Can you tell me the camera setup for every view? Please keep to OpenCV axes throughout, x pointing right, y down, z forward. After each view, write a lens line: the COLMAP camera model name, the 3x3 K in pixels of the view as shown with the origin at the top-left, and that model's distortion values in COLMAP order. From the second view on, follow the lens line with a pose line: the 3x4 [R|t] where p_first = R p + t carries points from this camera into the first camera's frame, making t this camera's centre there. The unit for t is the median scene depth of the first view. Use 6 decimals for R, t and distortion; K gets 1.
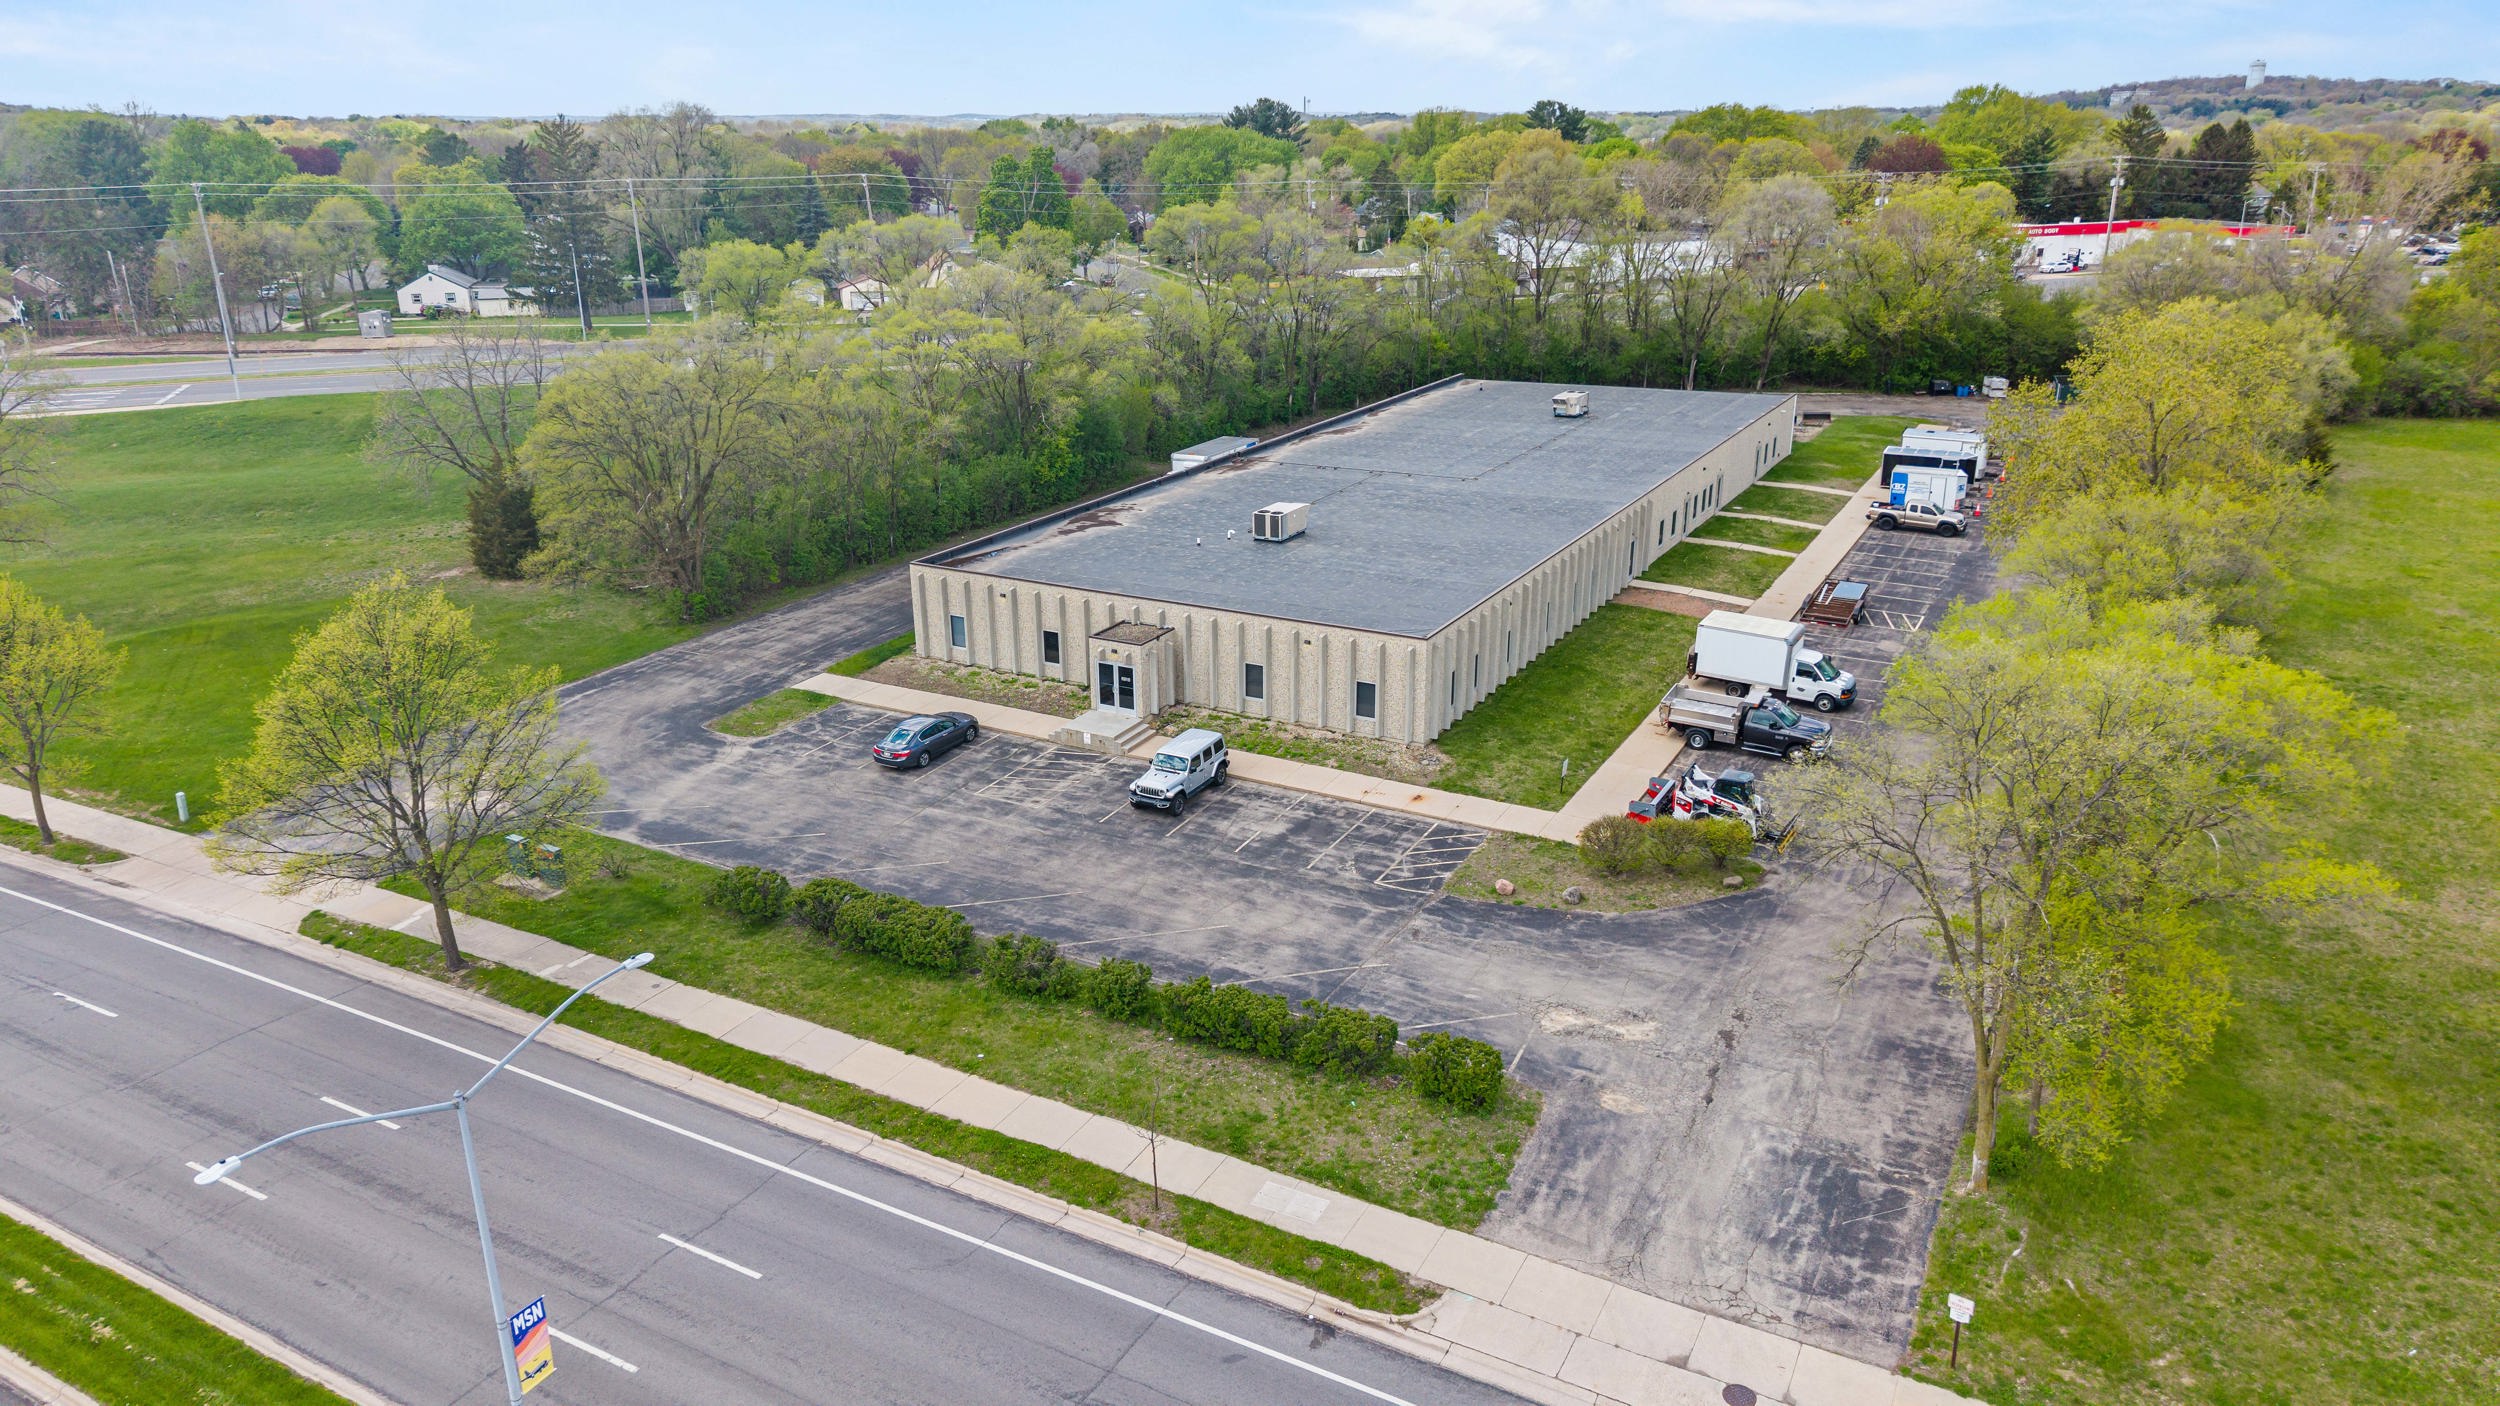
lens RADIAL K [[1662.1, 0, 1250.0], [0, 1662.1, 703.0], [0, 0, 1]] dist [0.096963, -0.169043]
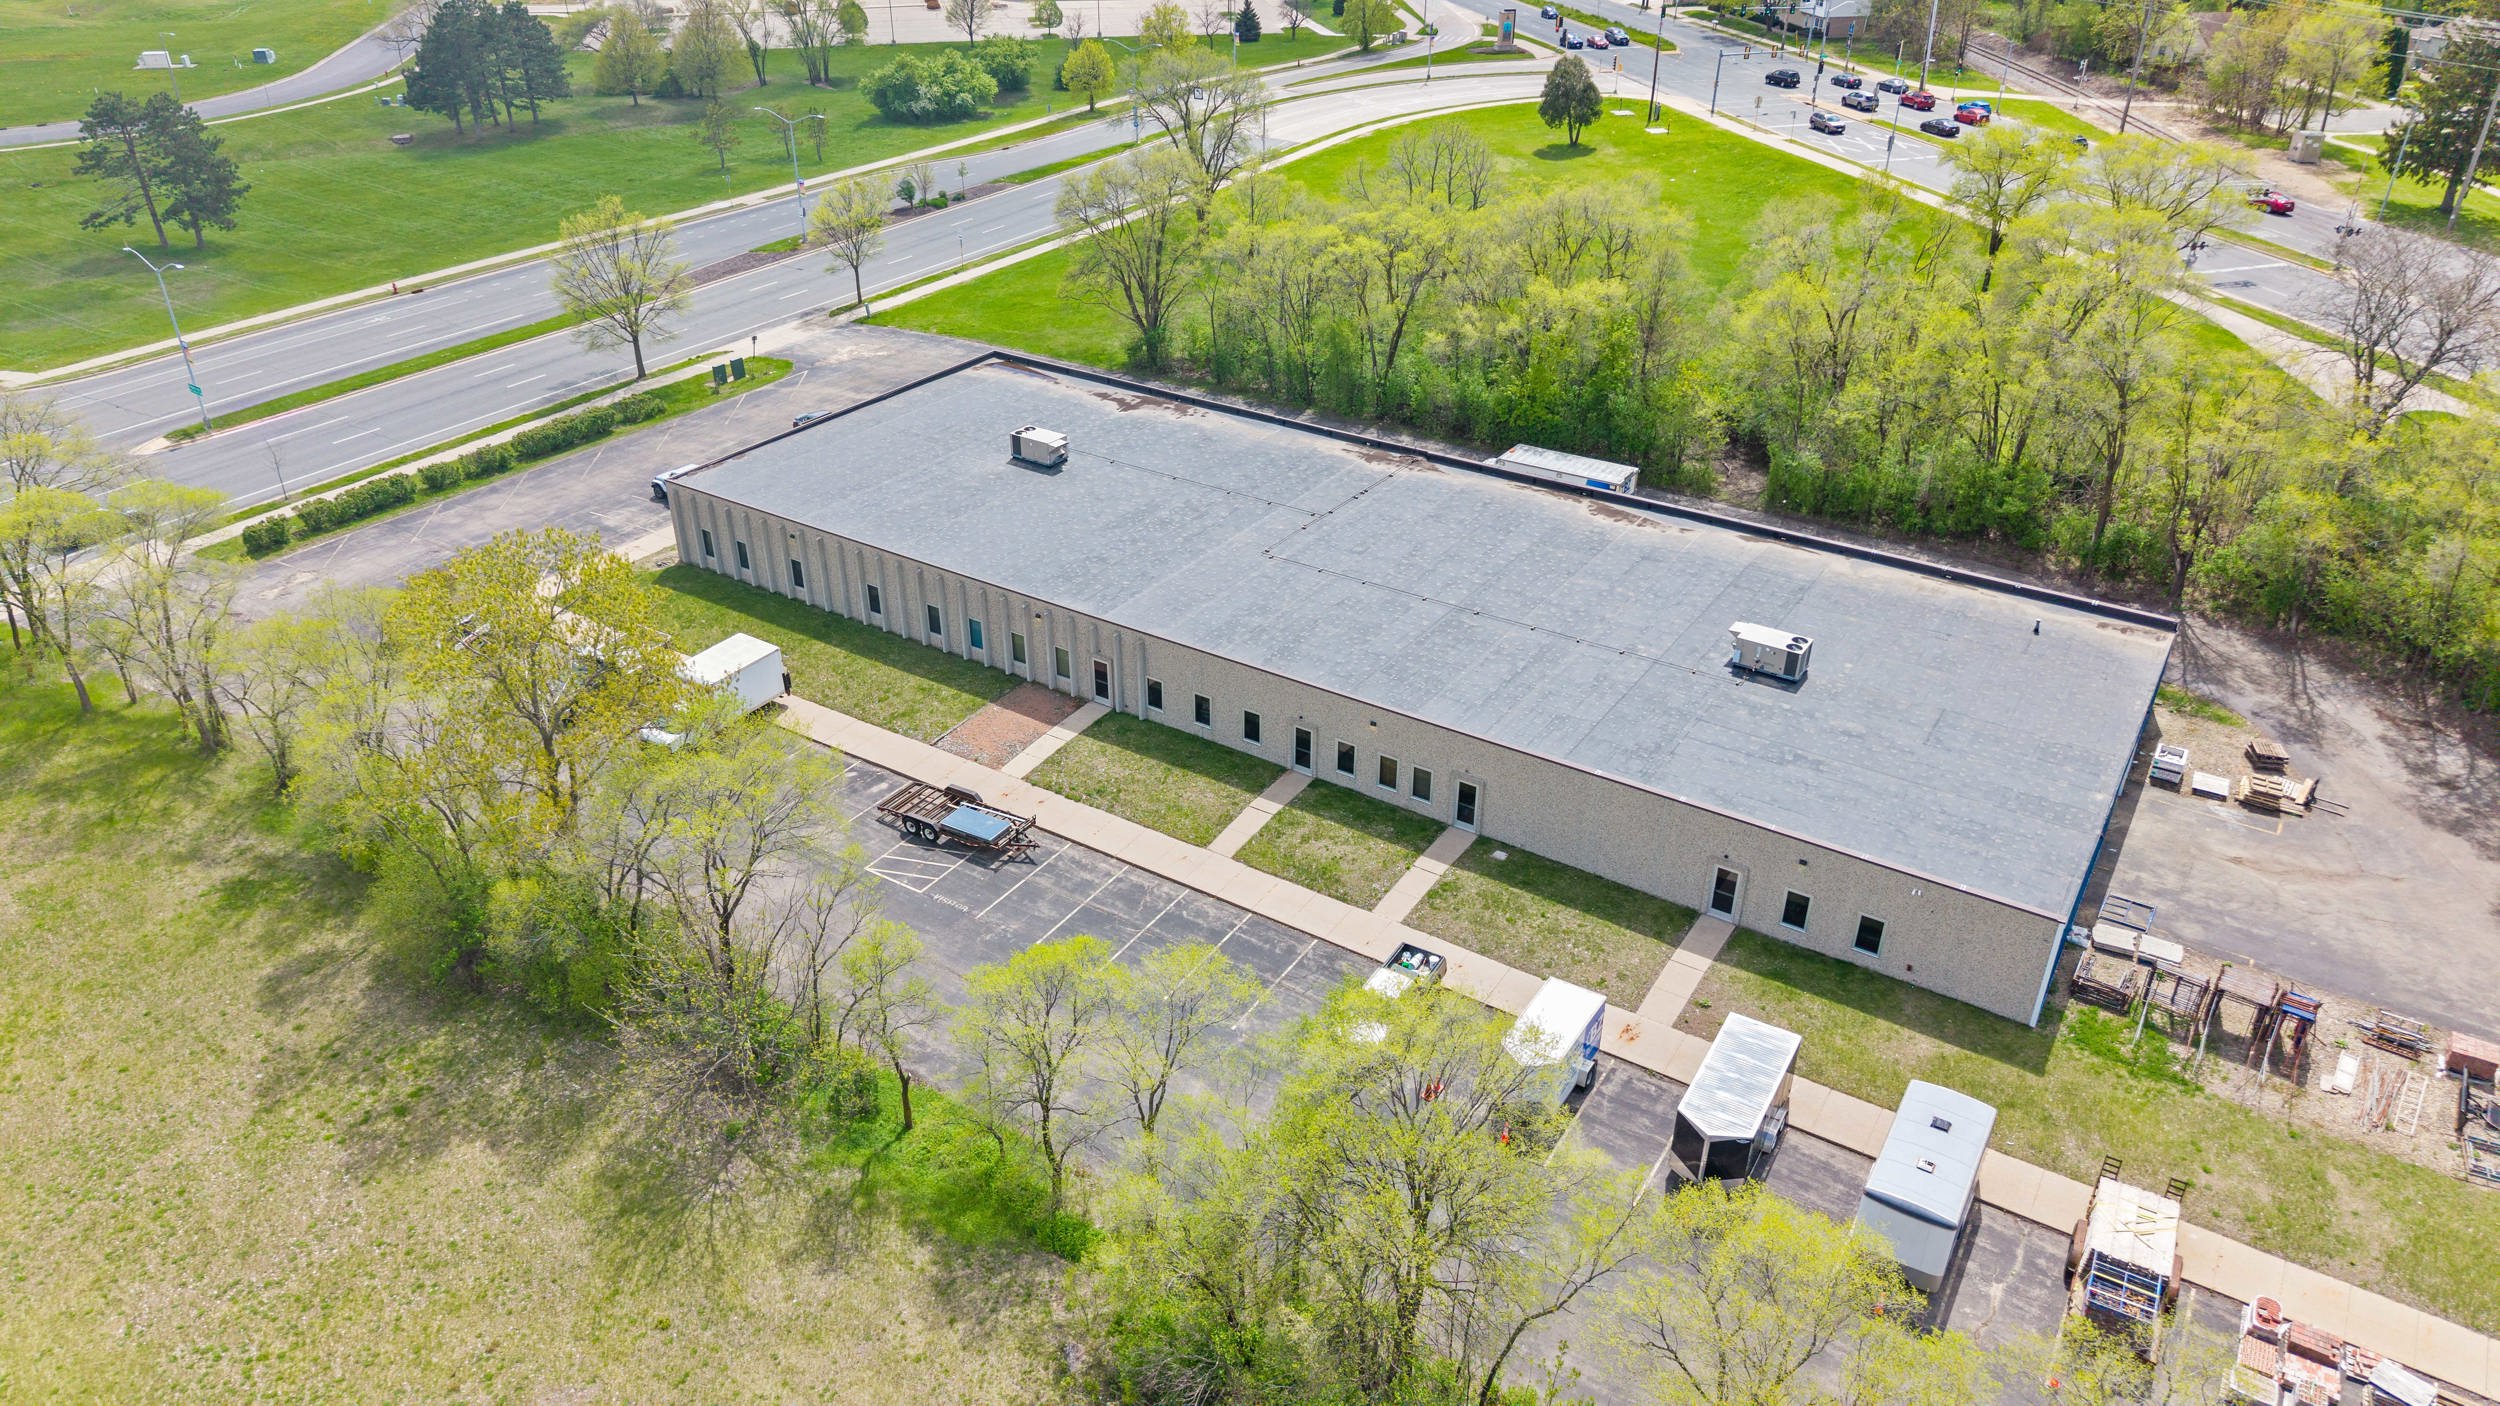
lens RADIAL K [[1669.7, 0, 1250.0], [0, 1669.7, 703.0], [0, 0, 1]] dist [0.040299, -0.047085]
pose [[-0.084261, 0.501742, -0.860904, 1.300570], [-0.328650, 0.801637, 0.499367, -0.713194], [0.940686, 0.325013, 0.097351, 1.360818]]
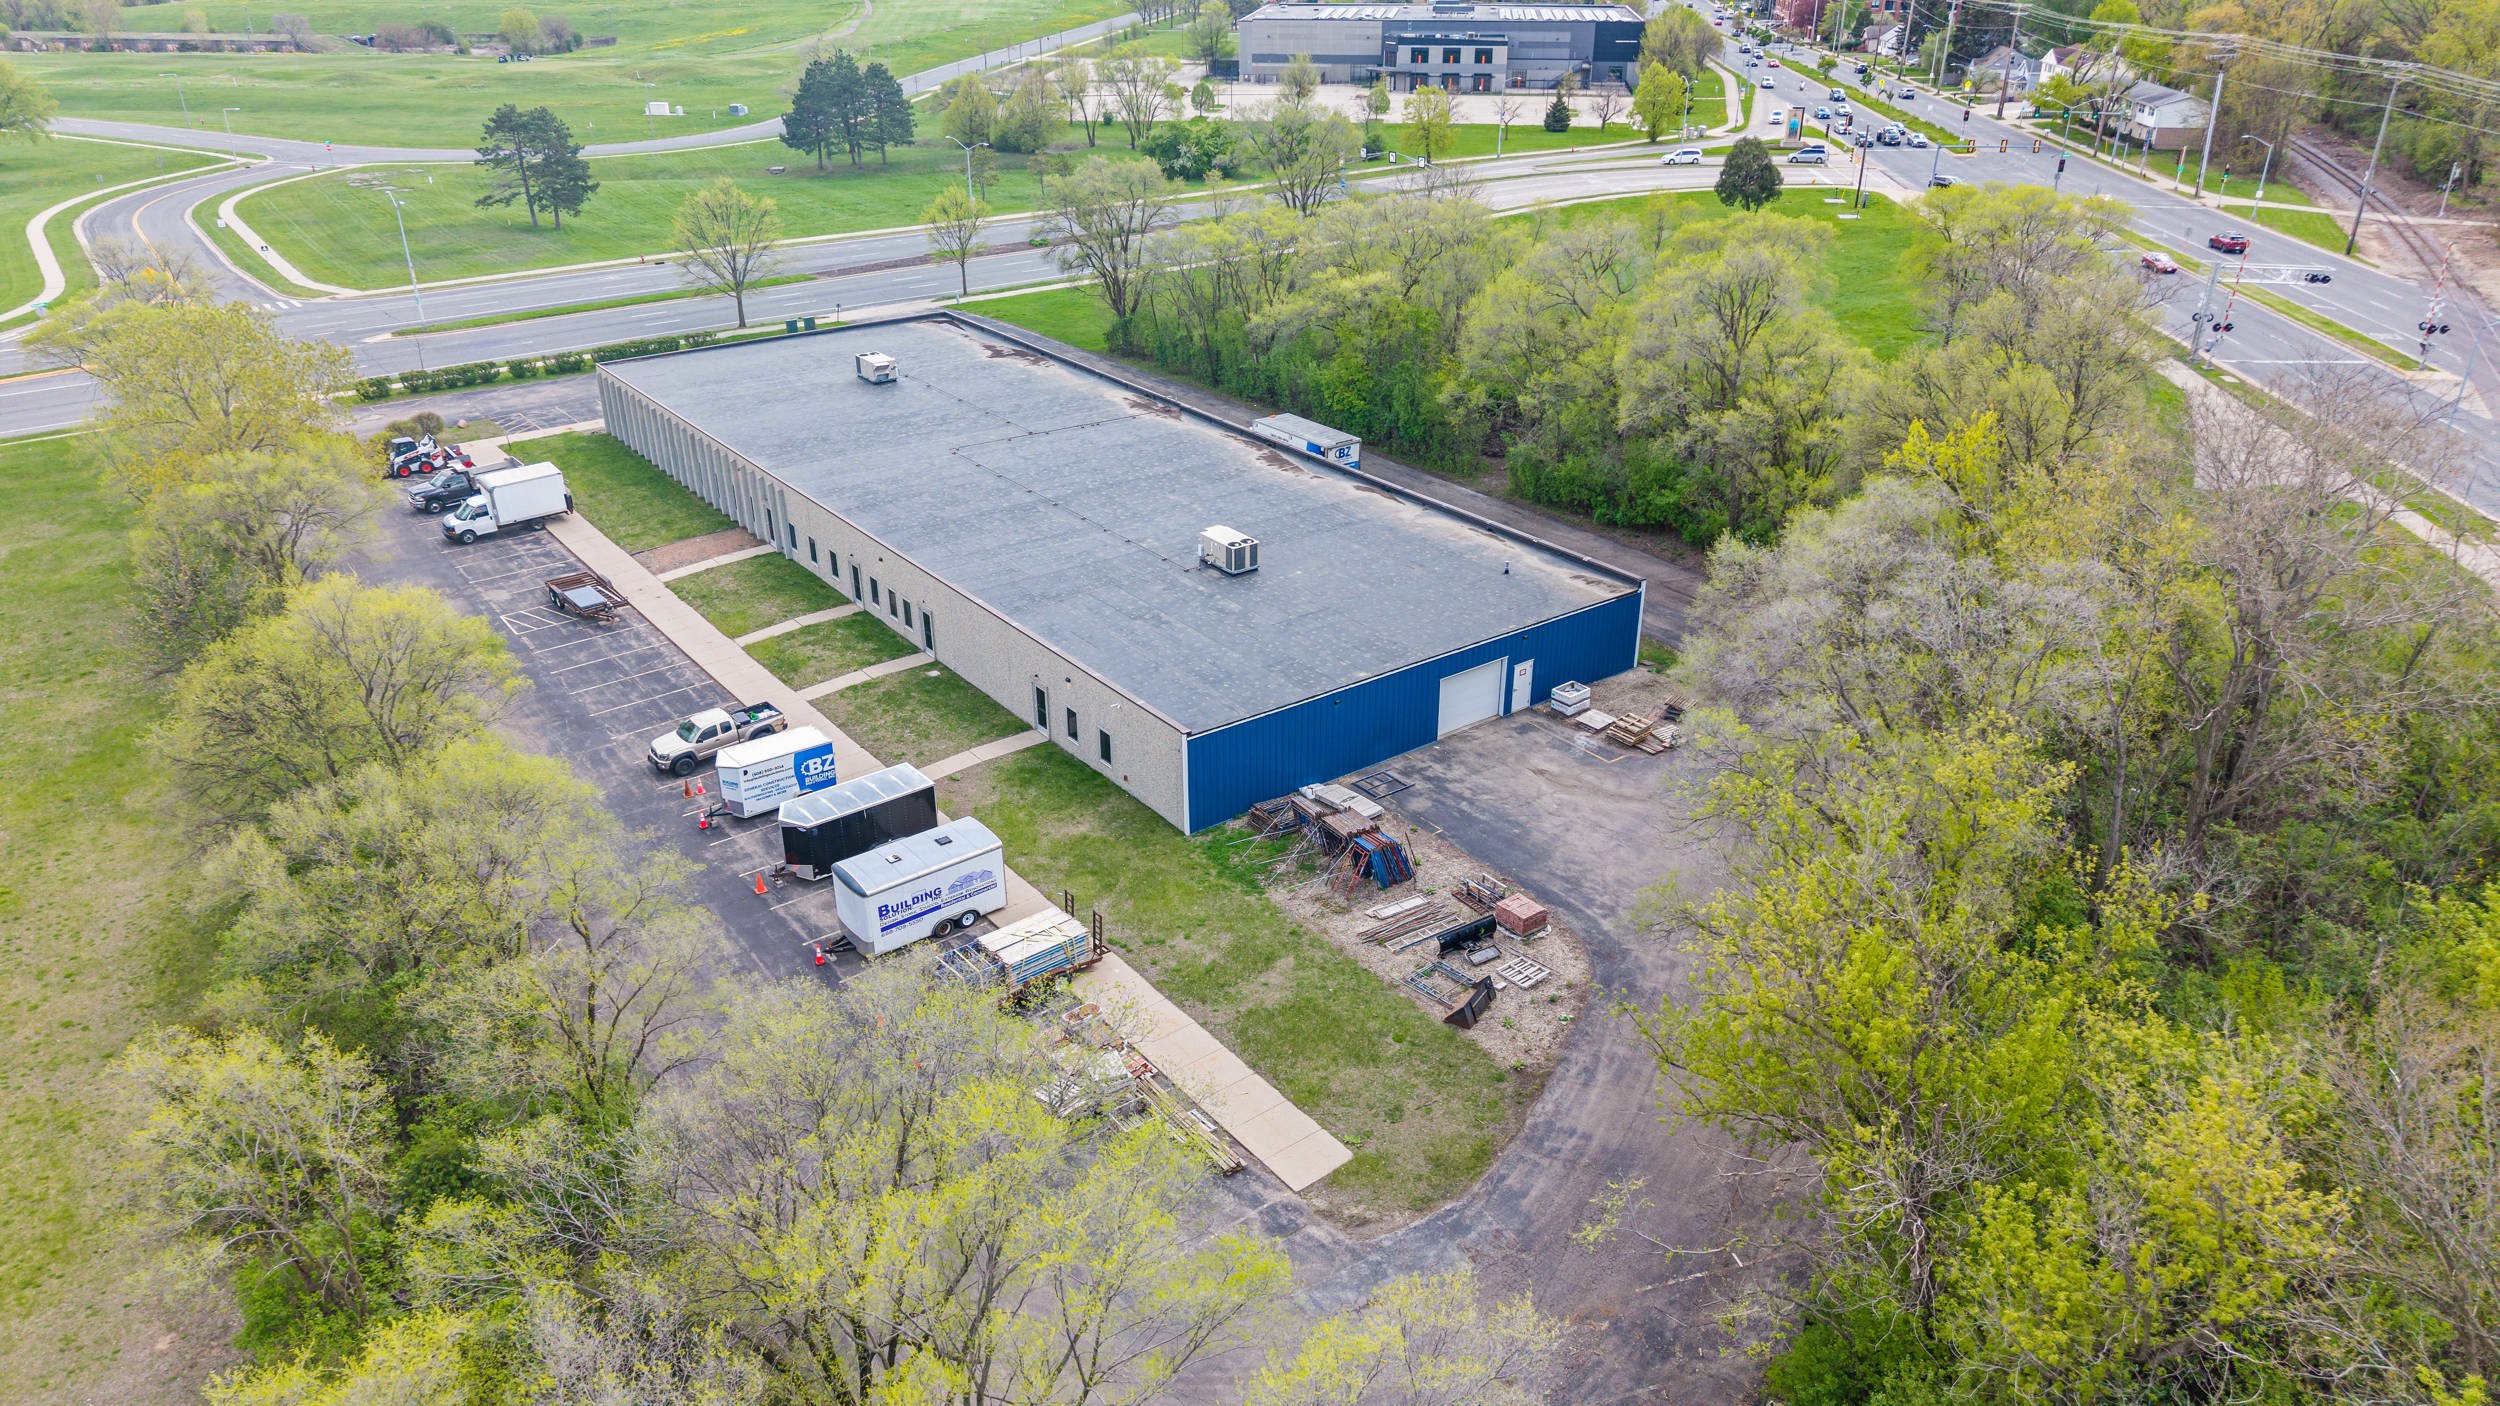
lens RADIAL K [[1669.7, 0, 1250.0], [0, 1669.7, 703.0], [0, 0, 1]] dist [0.040299, -0.047085]
pose [[-0.414693, 0.403697, -0.815511, 1.360808], [-0.294502, 0.788428, 0.540047, -0.884364], [0.860987, 0.464123, -0.208066, 2.084128]]
